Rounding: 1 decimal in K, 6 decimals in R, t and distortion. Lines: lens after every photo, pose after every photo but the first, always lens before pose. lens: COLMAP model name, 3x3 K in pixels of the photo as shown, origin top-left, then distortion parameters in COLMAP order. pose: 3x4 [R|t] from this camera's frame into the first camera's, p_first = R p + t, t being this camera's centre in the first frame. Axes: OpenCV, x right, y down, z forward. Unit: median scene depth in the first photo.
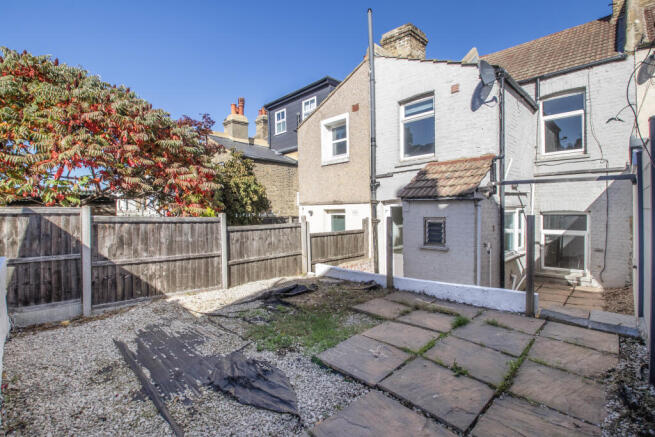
lens RADIAL K [[303.2, 0, 321.9], [0, 303.2, 211.4], [0, 0, 1]] dist [0.002525, 0.000191]
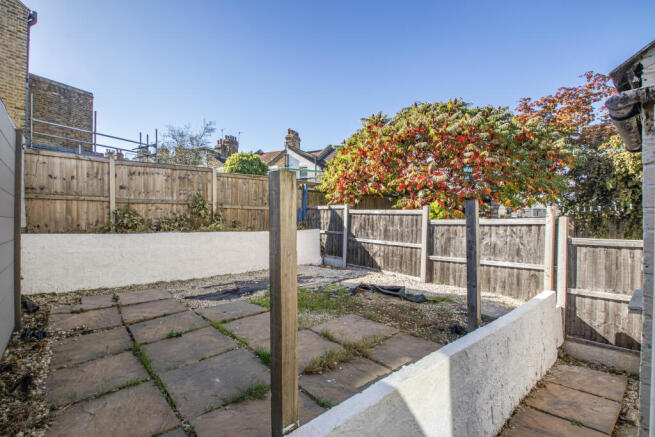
lens RADIAL K [[303.2, 0, 321.9], [0, 303.2, 211.4], [0, 0, 1]] dist [0.002525, 0.000191]
pose [[-0.073741, -0.019701, -0.997083, 0.874785], [0.001396, 0.999802, -0.019858, 0.053566], [0.997276, -0.002856, -0.073699, 0.926758]]
